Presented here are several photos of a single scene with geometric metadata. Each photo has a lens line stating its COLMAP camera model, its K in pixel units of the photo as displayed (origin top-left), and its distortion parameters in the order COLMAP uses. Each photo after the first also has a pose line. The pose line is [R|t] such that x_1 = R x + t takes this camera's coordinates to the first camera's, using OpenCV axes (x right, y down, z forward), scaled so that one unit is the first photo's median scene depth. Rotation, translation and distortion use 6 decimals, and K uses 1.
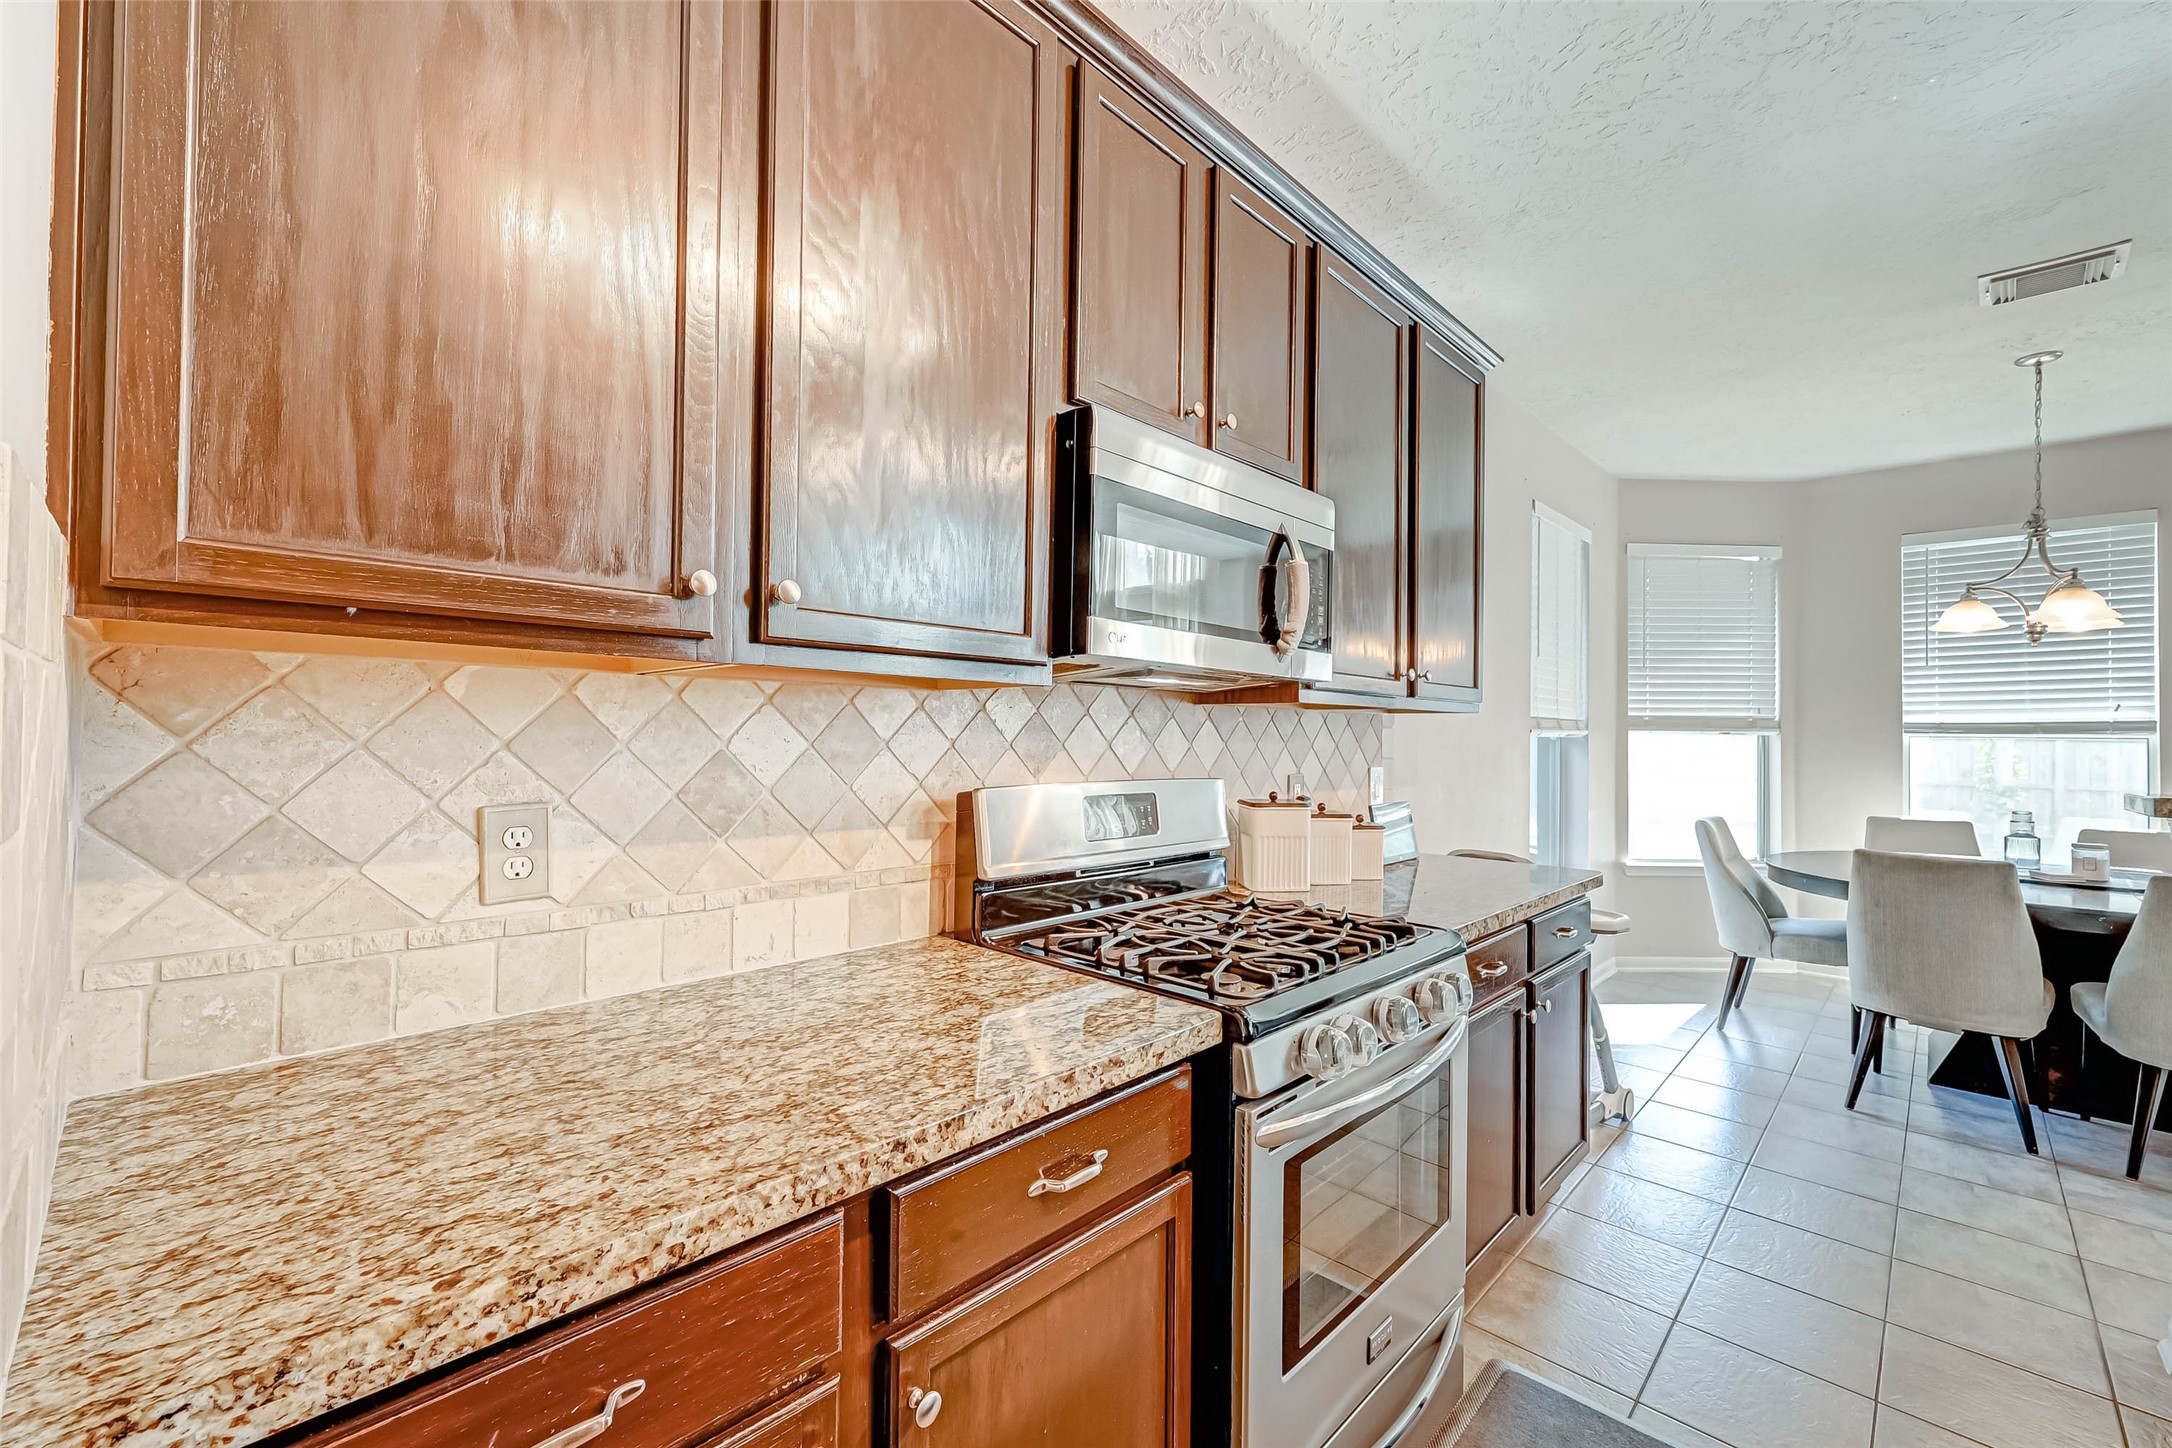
lens RADIAL K [[894.1, 0, 1103.0], [0, 894.1, 724.4], [0, 0, 1]] dist [0.000134, 0.000034]
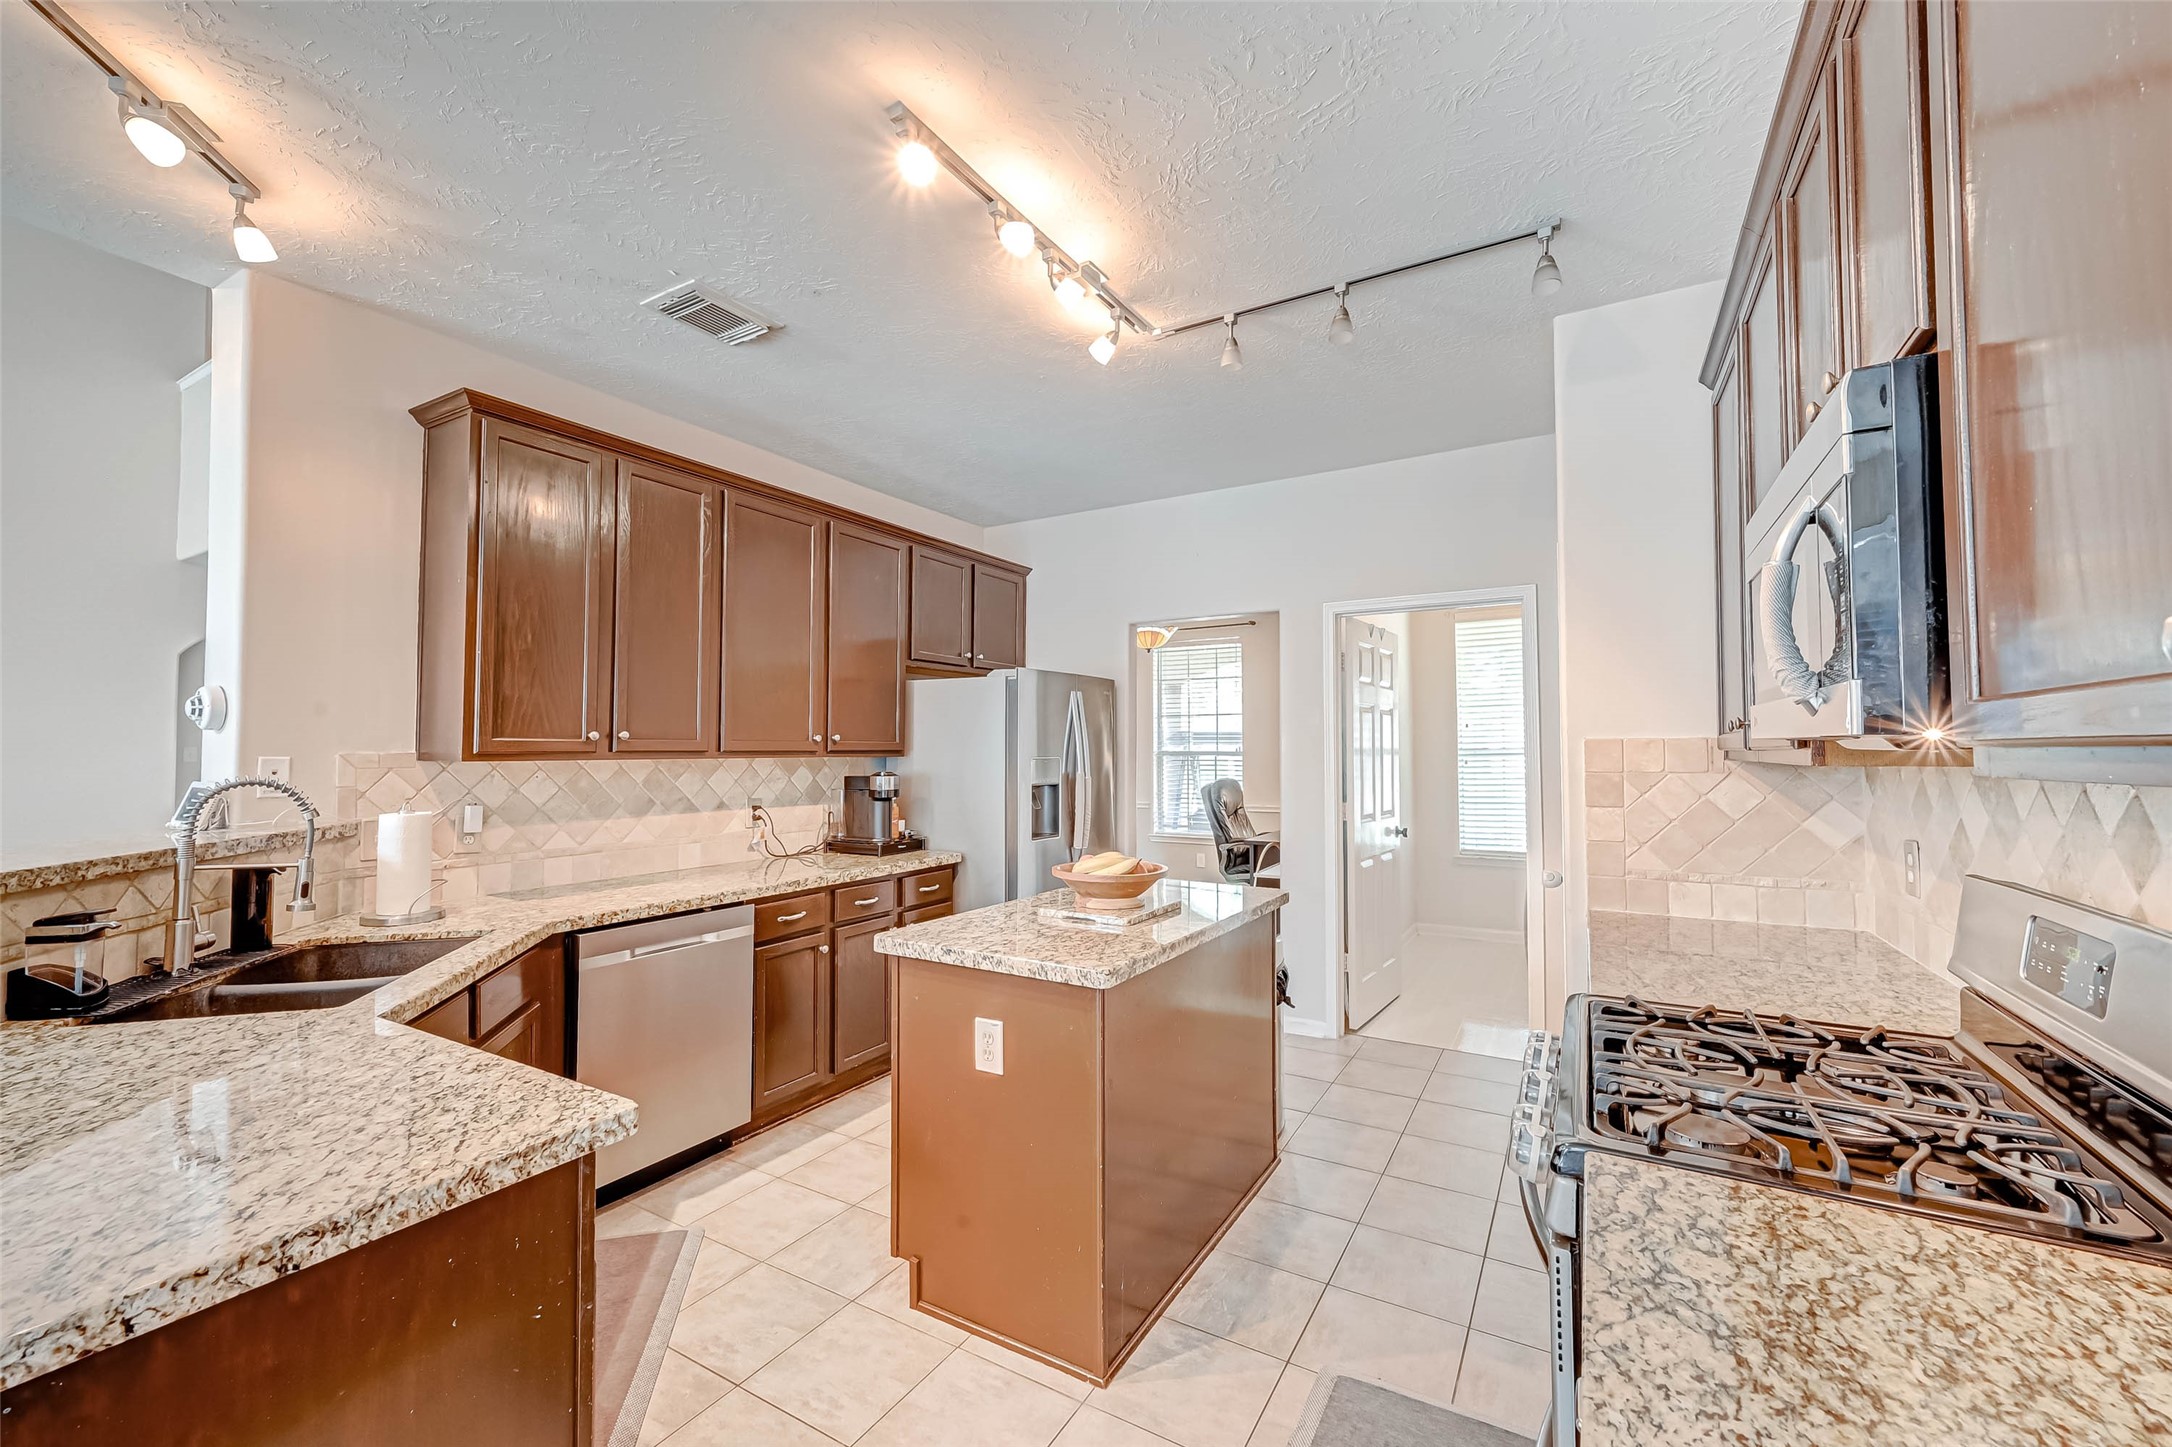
lens RADIAL K [[878.4, 0, 1076.5], [0, 878.4, 725.8], [0, 0, 1]] dist [-0.000050, 0.000141]
pose [[-0.974611, -0.017614, -0.223213, 0.962278], [-0.008524, 0.999097, -0.041623, -0.036644], [0.223745, -0.038663, -0.973881, 1.682751]]
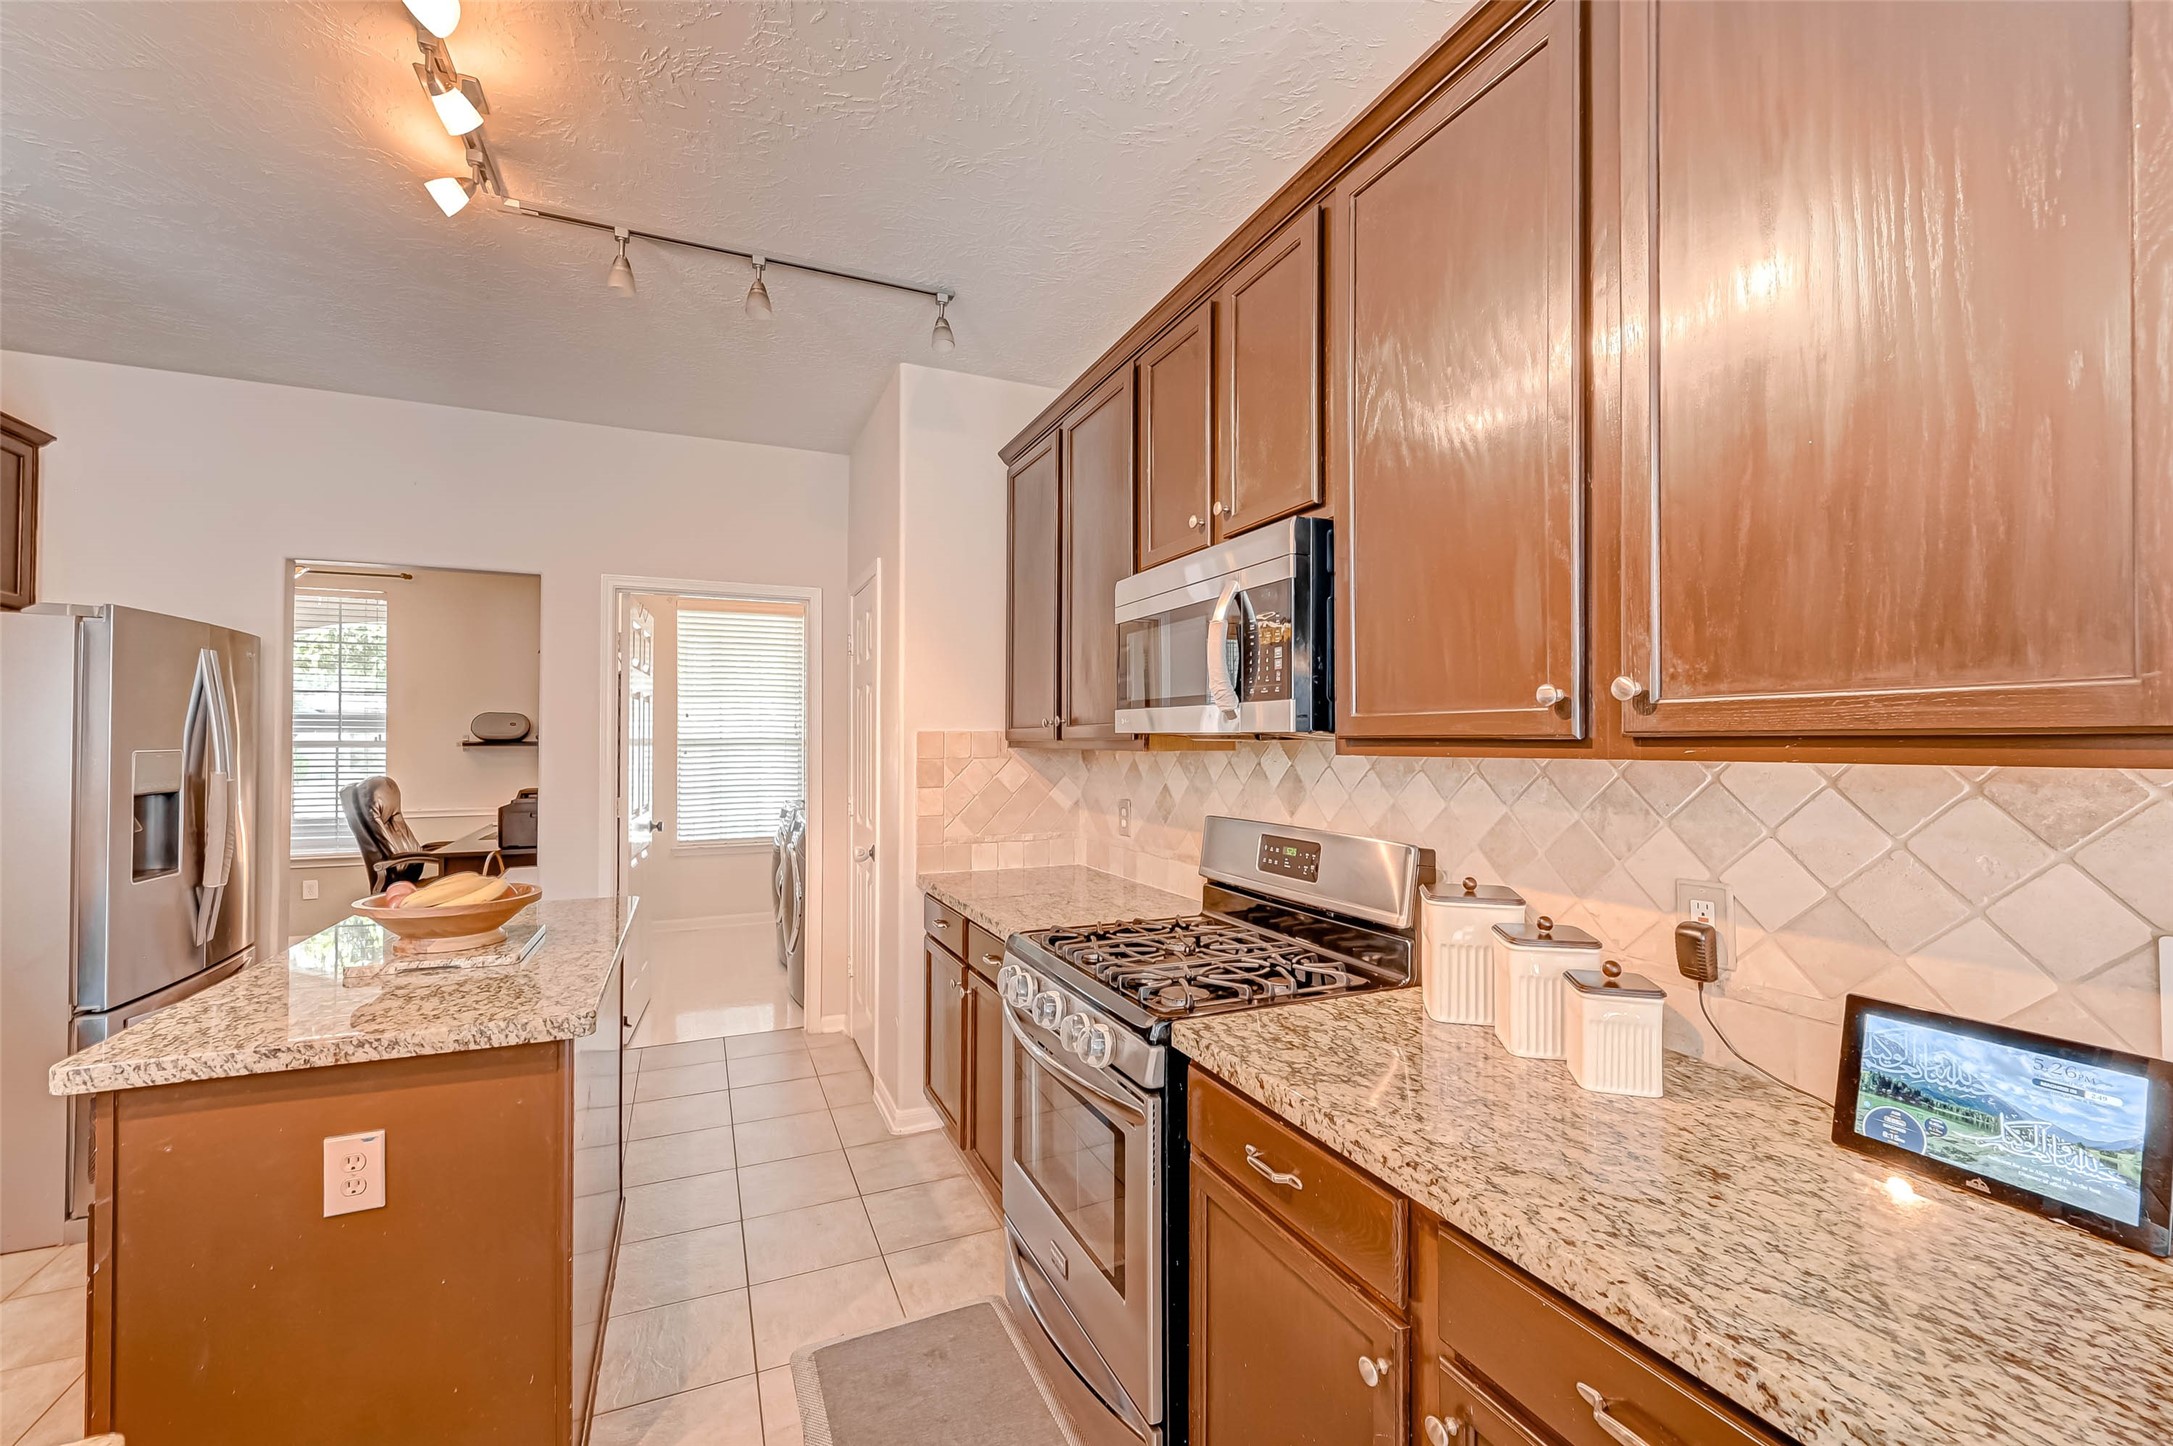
lens RADIAL K [[896.0, 0, 1091.3], [0, 896.0, 736.7], [0, 0, 1]] dist [-0.001425, -0.000244]
pose [[-0.374789, -0.016943, -0.926955, 1.360839], [0.004160, 0.999792, -0.019957, -0.034466], [0.927101, -0.011336, -0.374641, 1.393940]]
